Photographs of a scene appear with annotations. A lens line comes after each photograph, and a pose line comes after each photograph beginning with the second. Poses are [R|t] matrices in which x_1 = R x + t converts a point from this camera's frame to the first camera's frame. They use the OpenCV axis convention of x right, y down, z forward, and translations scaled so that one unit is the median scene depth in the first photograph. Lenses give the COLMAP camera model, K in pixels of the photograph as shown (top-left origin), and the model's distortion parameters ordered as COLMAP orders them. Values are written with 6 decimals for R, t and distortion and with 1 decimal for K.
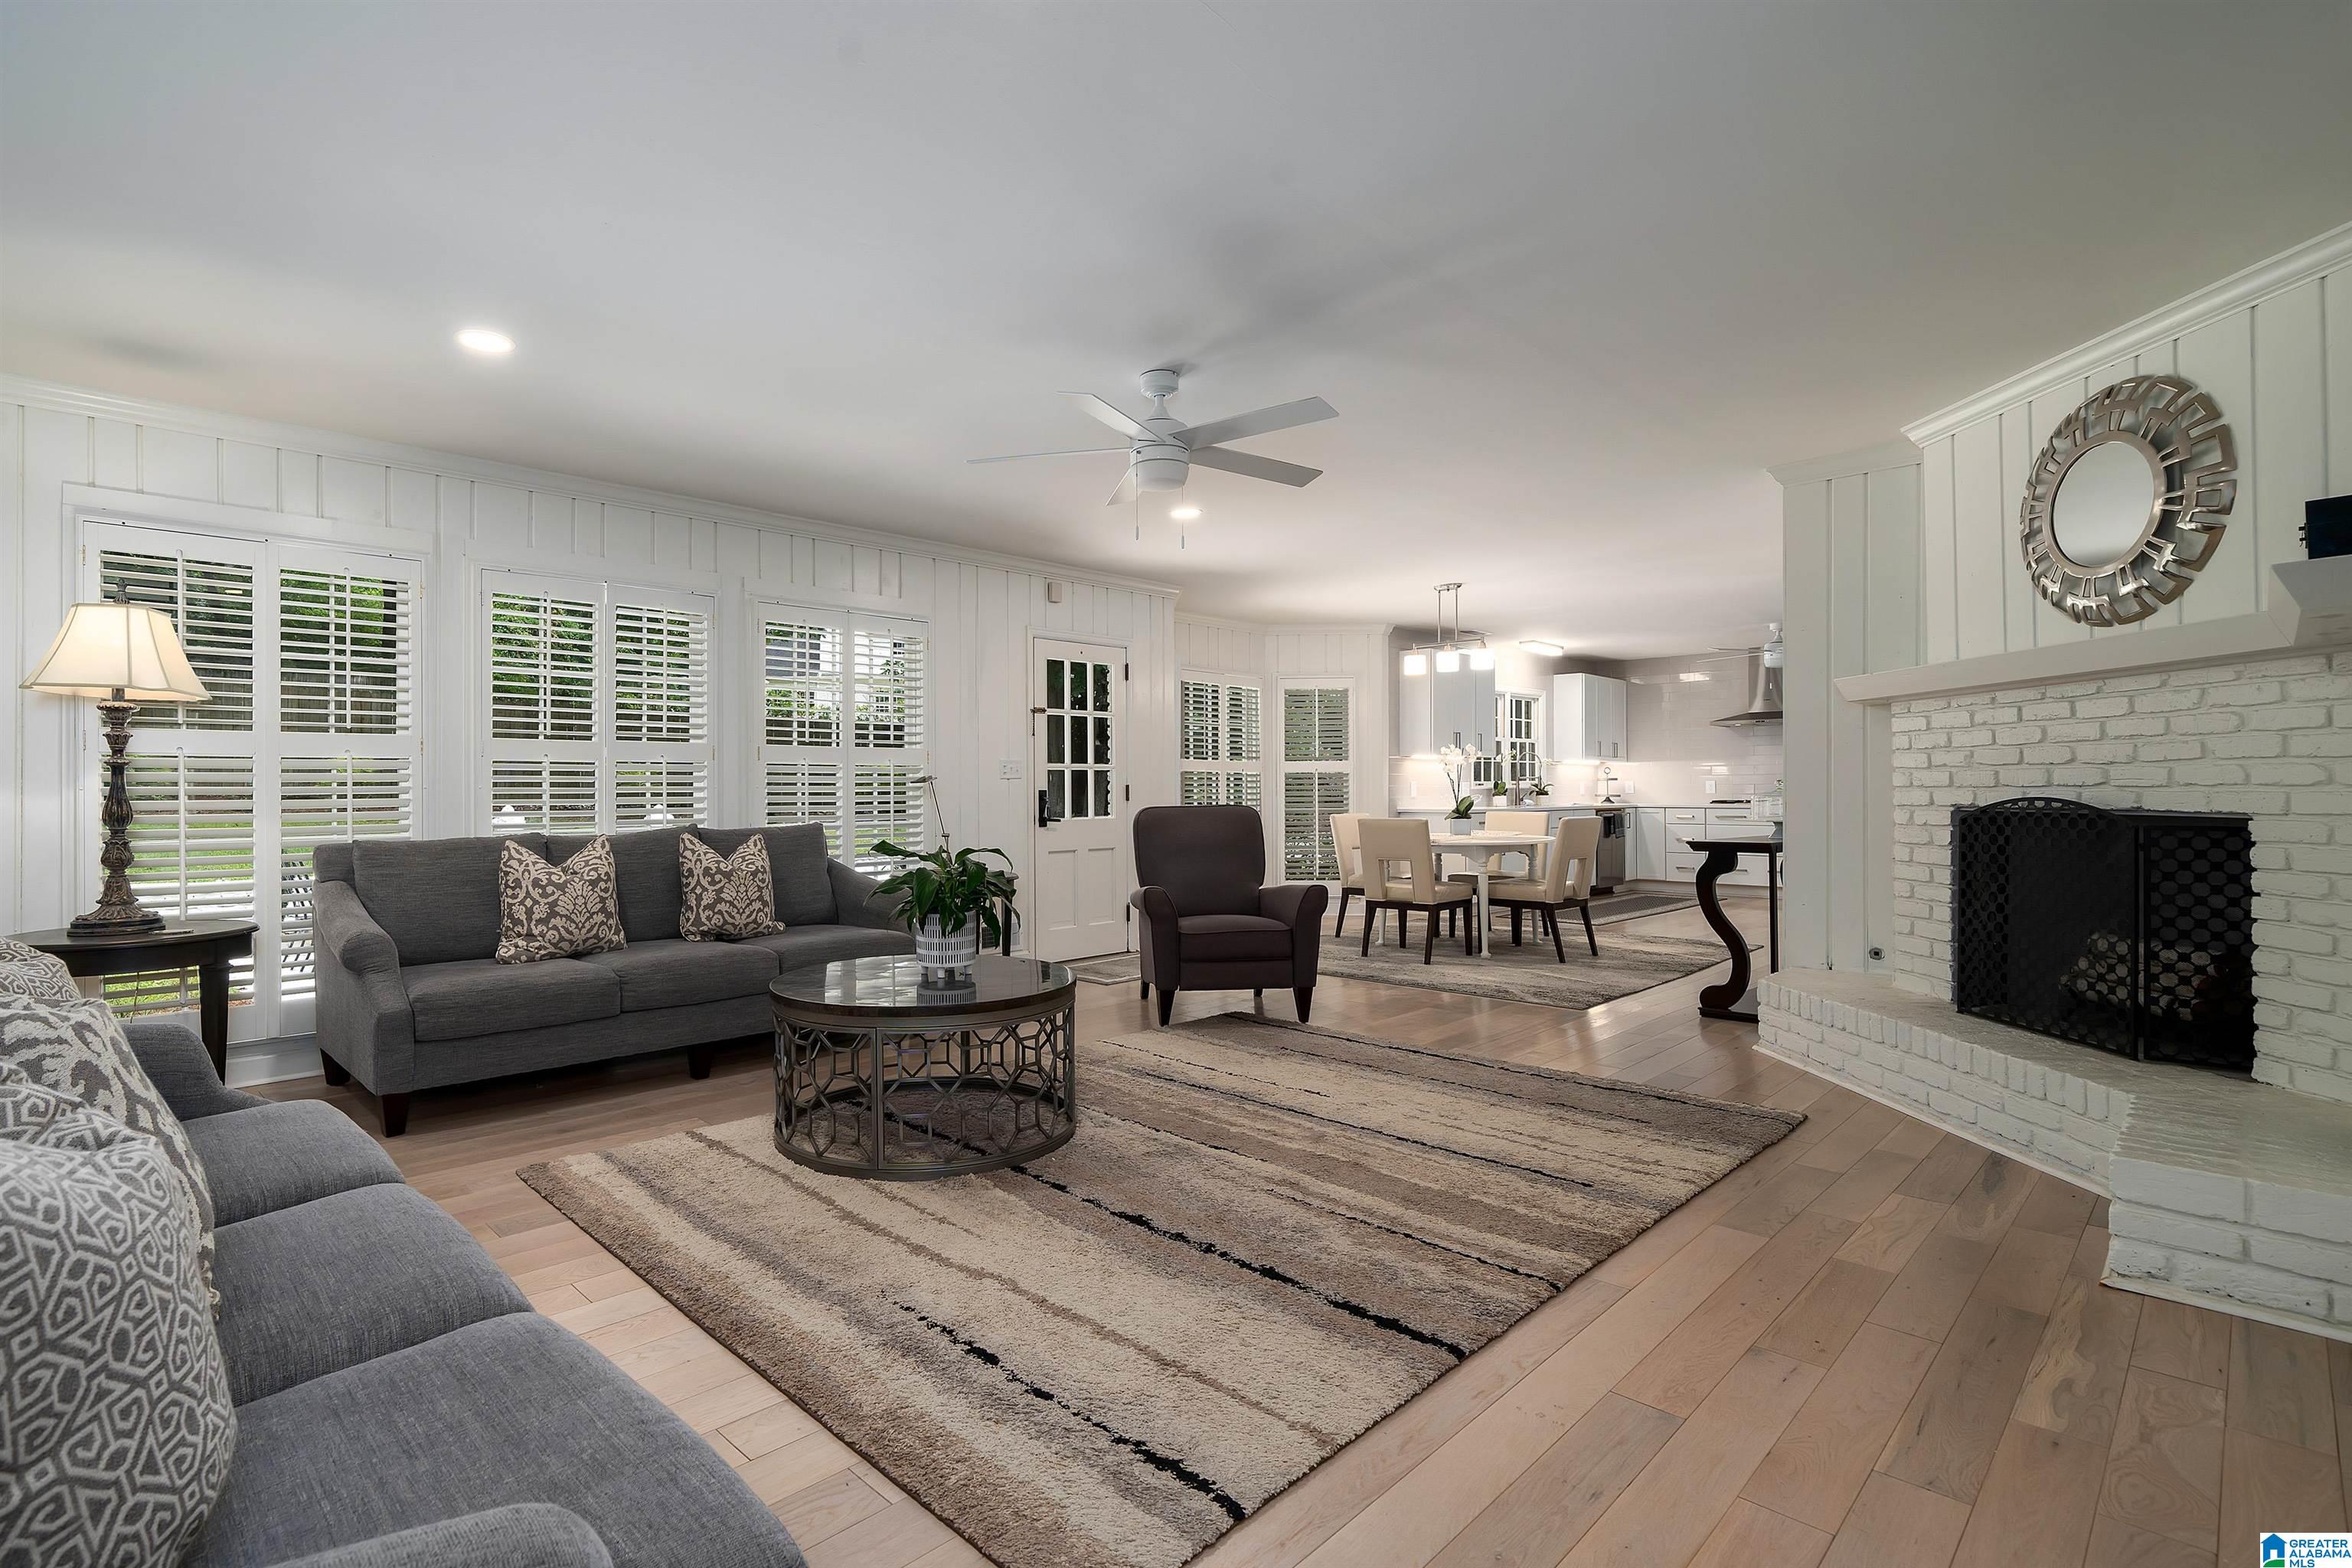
lens RADIAL K [[1117.3, 0, 1058.5], [0, 1117.3, 783.7], [0, 0, 1]] dist [-0.000908, 0.000141]
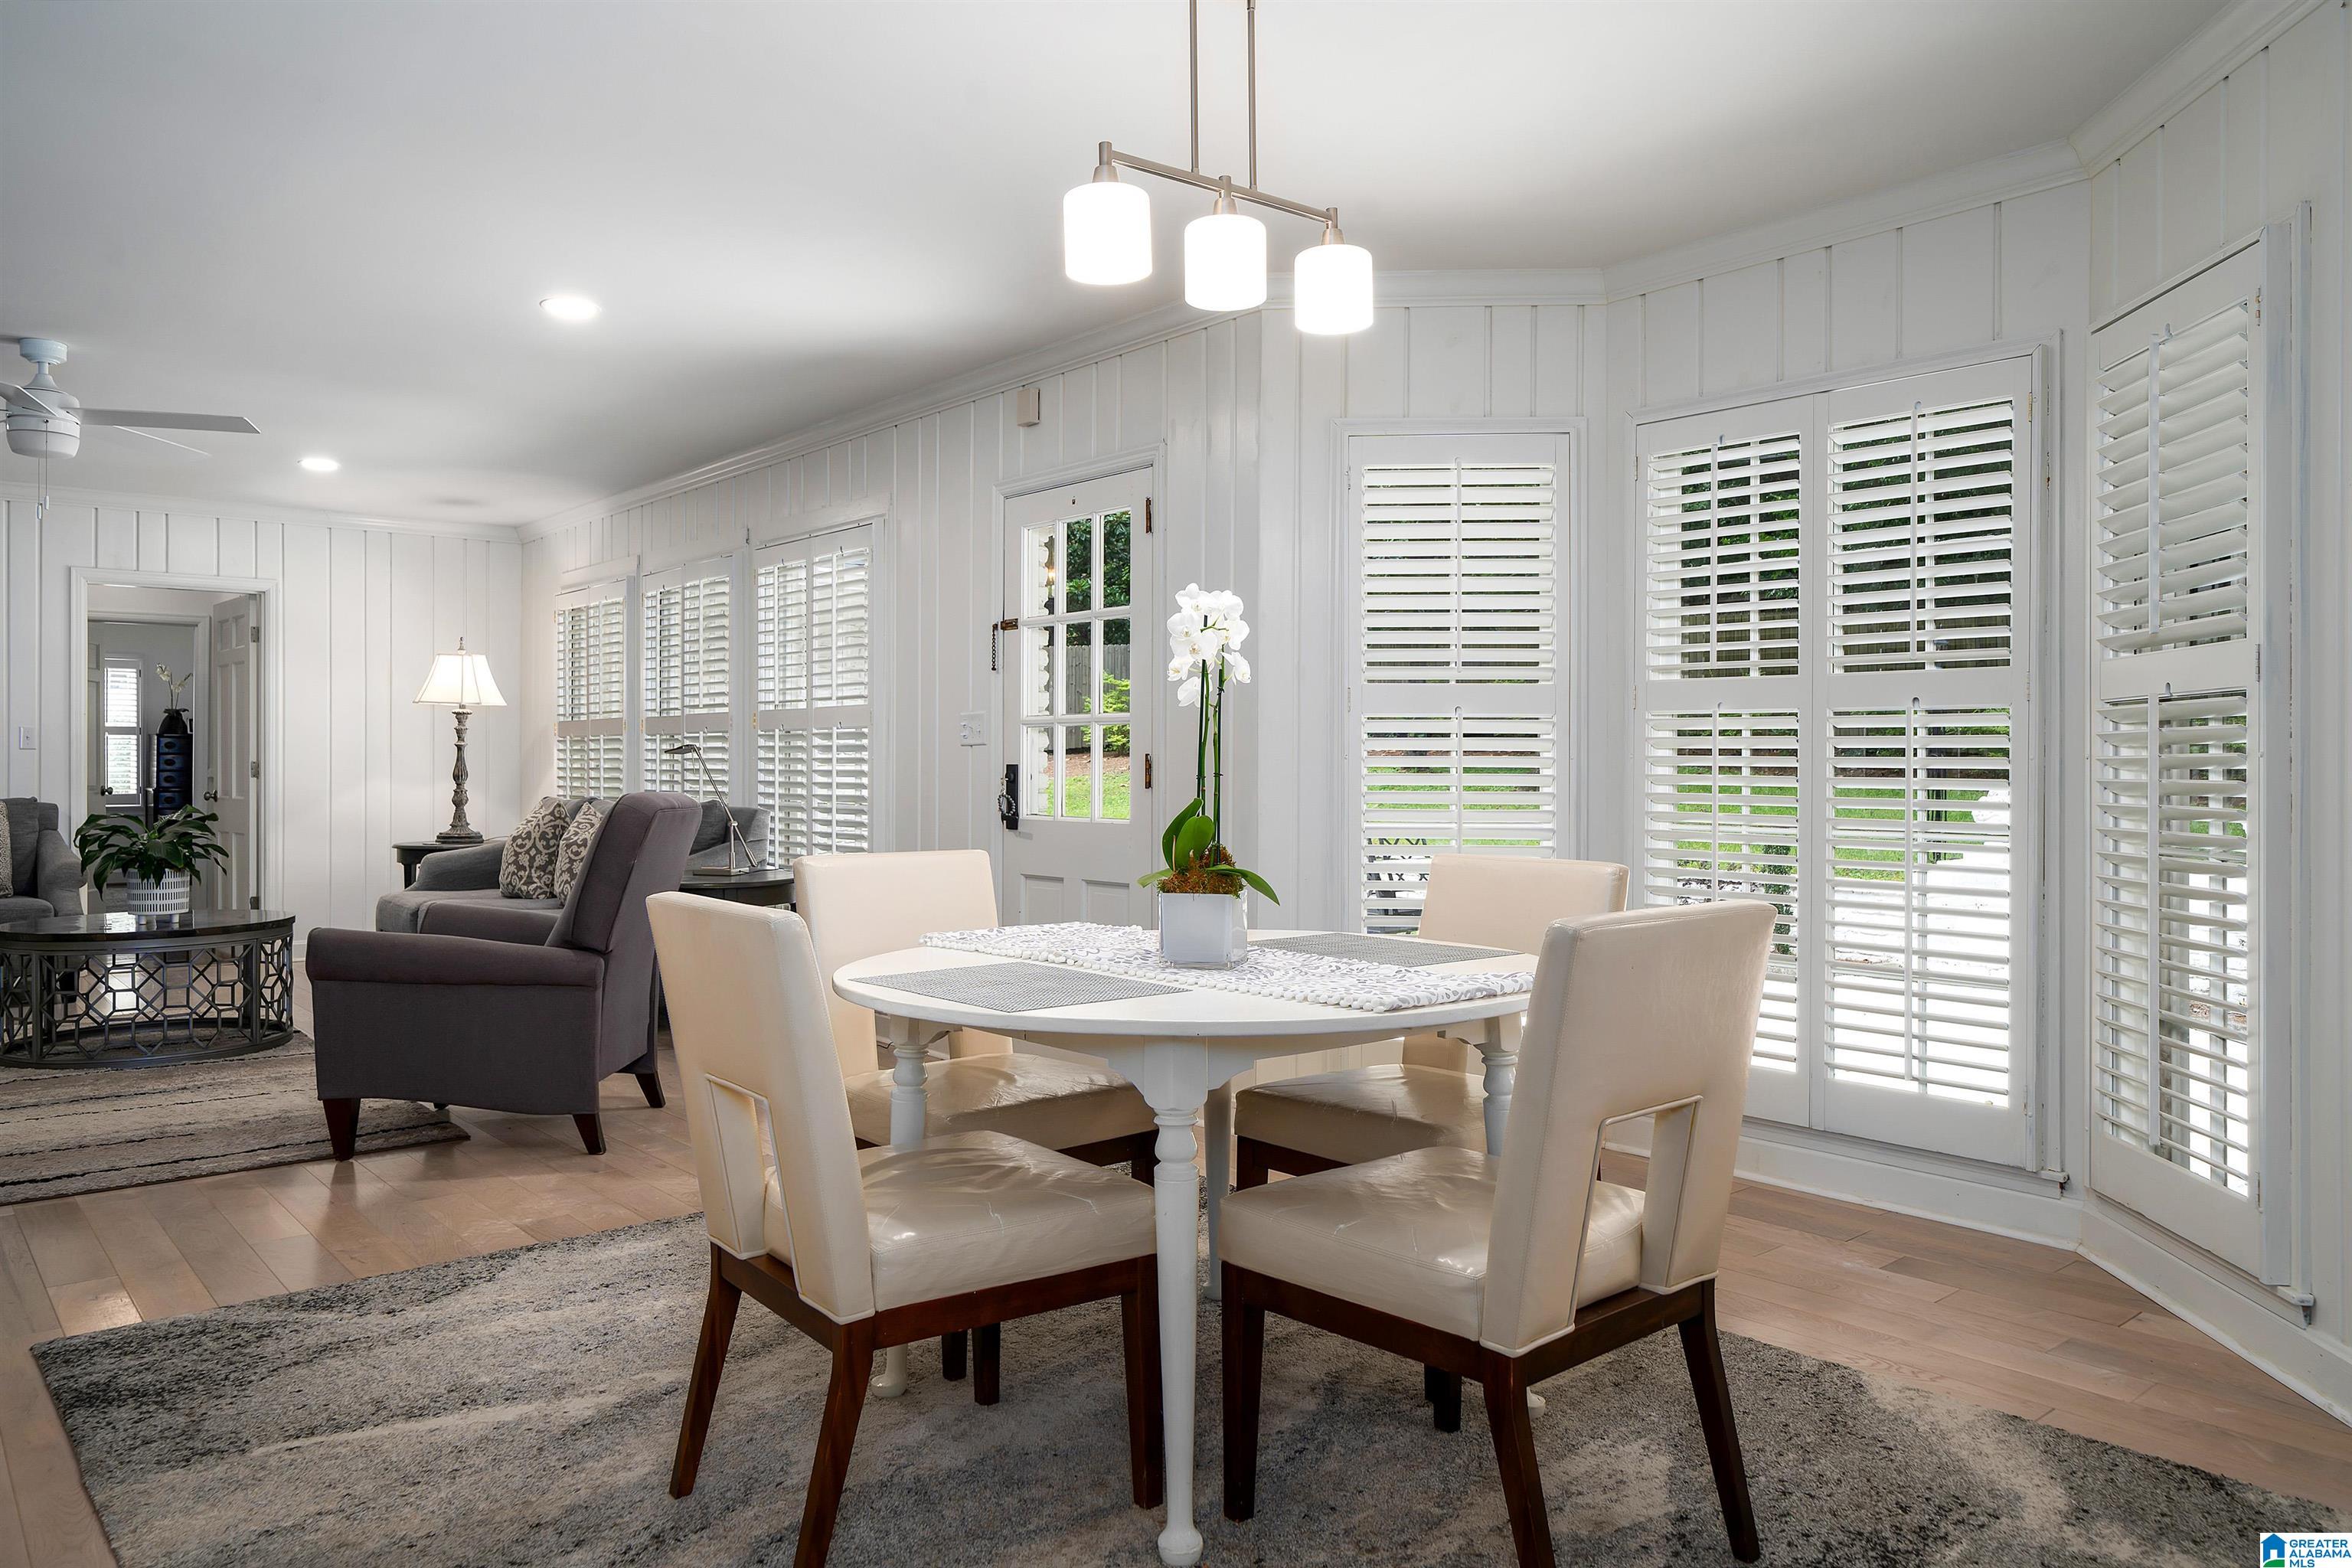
lens RADIAL K [[1619.4, 0, 1133.2], [0, 1619.4, 764.4], [0, 0, 1]] dist [0.000456, 0.108619]
pose [[-0.072832, 0.009507, -0.997299, 1.599225], [0.006112, 0.999940, 0.009086, -0.004641], [0.997326, -0.005434, -0.072885, 2.238580]]
